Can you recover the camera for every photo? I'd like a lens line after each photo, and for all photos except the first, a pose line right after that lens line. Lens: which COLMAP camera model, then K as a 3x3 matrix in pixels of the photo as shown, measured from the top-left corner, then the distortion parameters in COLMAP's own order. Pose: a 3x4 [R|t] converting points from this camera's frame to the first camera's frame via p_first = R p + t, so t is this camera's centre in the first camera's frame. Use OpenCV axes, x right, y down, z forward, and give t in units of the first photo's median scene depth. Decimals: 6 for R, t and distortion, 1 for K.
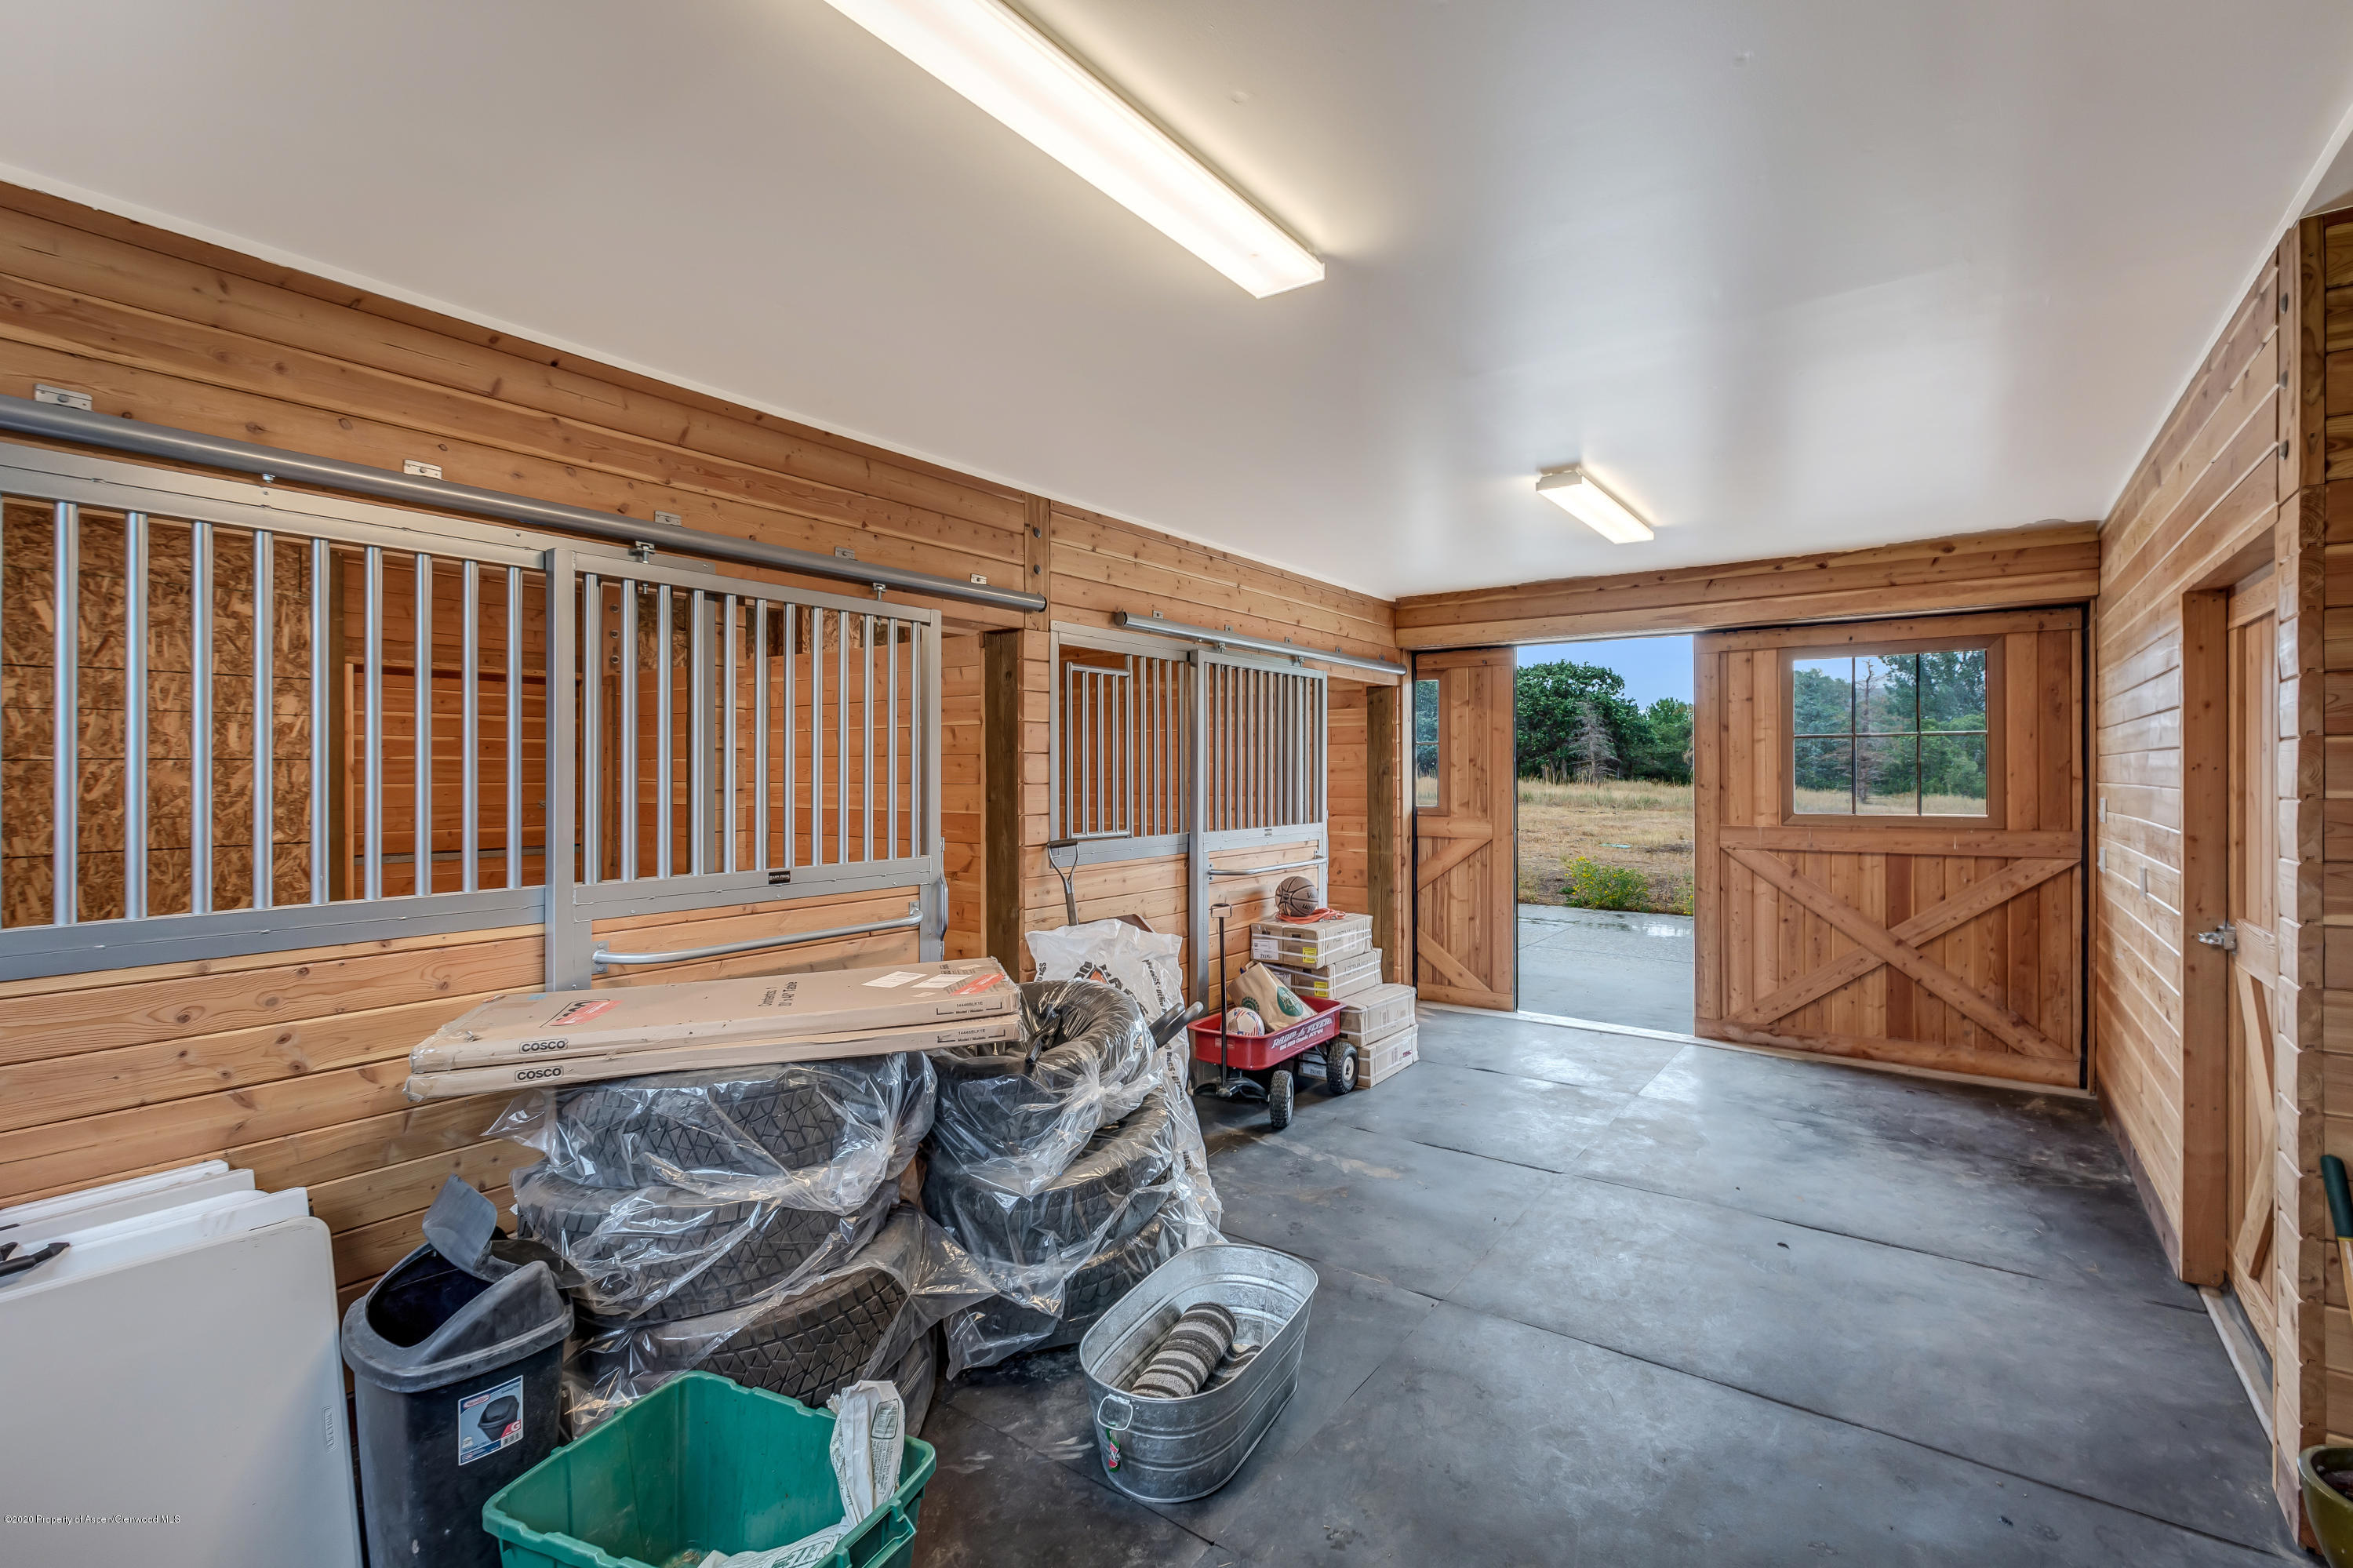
lens RADIAL K [[1090.4, 0, 1182.6], [0, 1090.4, 796.5], [0, 0, 1]] dist [-0.002196, -0.001385]
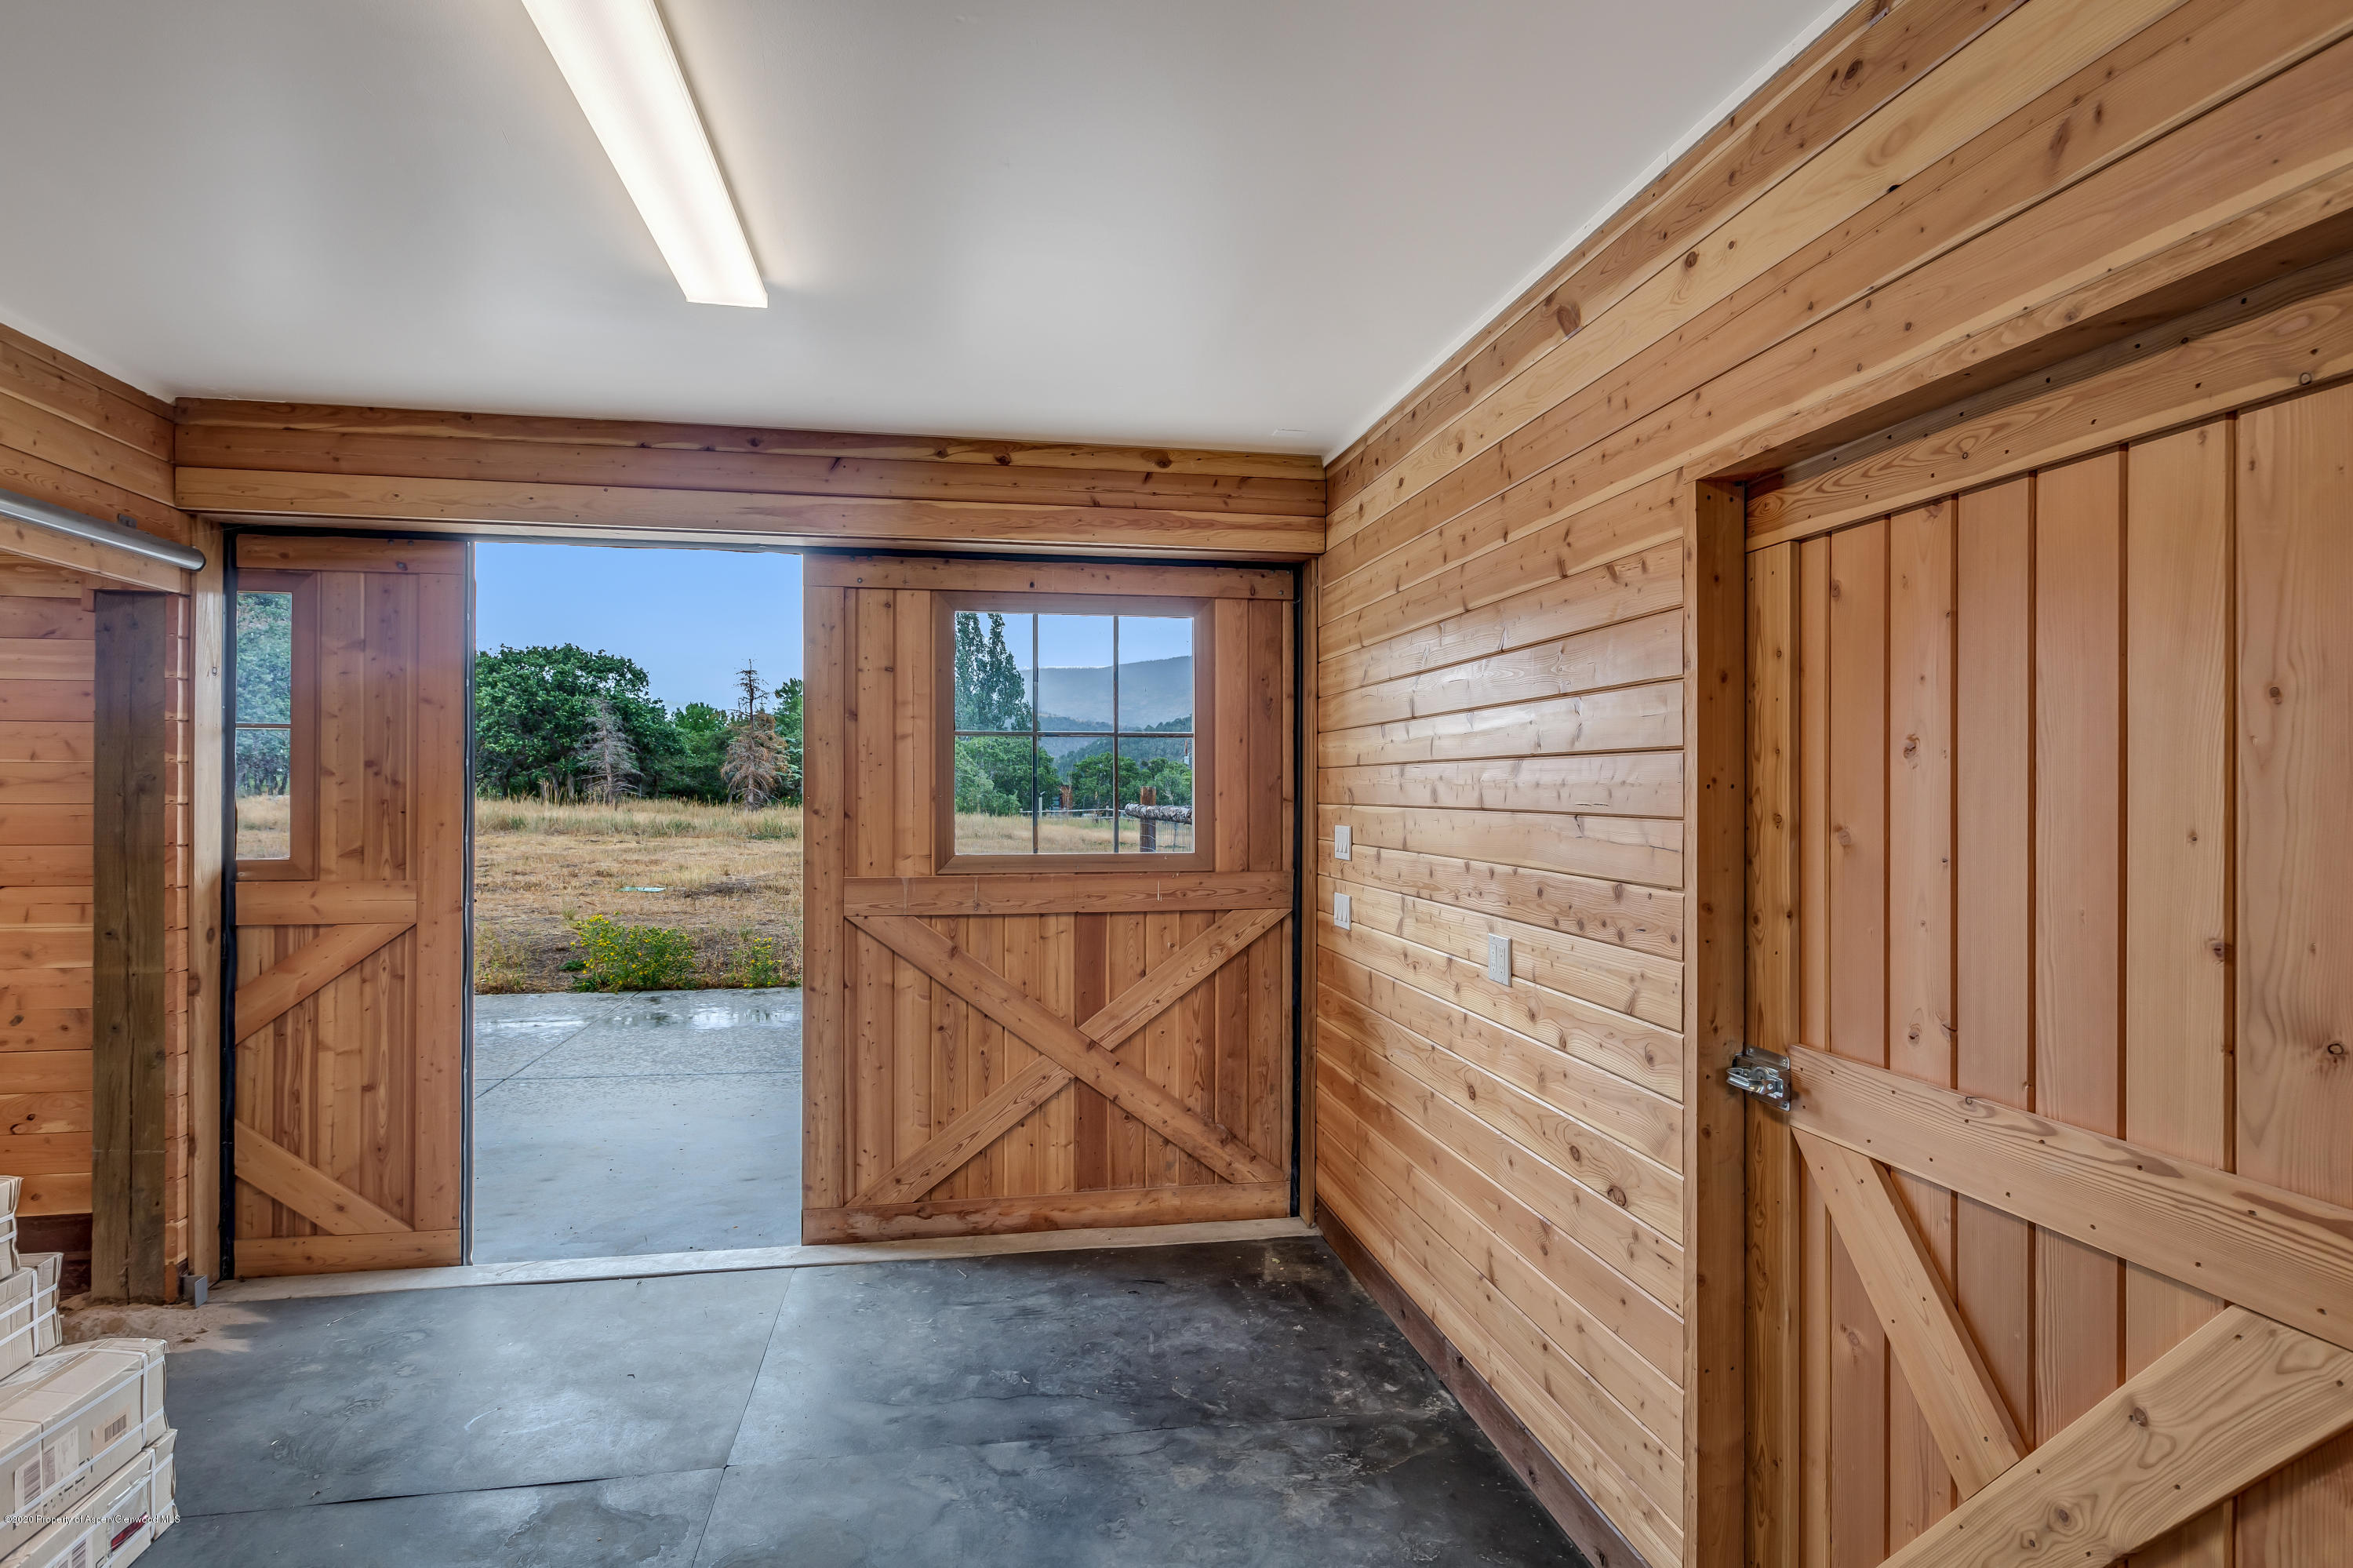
lens RADIAL K [[1293.8, 0, 1180.0], [0, 1293.8, 767.0], [0, 0, 1]] dist [0.004136, 0.000492]
pose [[0.713289, 0.016997, 0.700664, 0.132338], [0.010855, 0.999318, -0.035293, -0.007692], [-0.700786, 0.032780, 0.712618, 0.377088]]
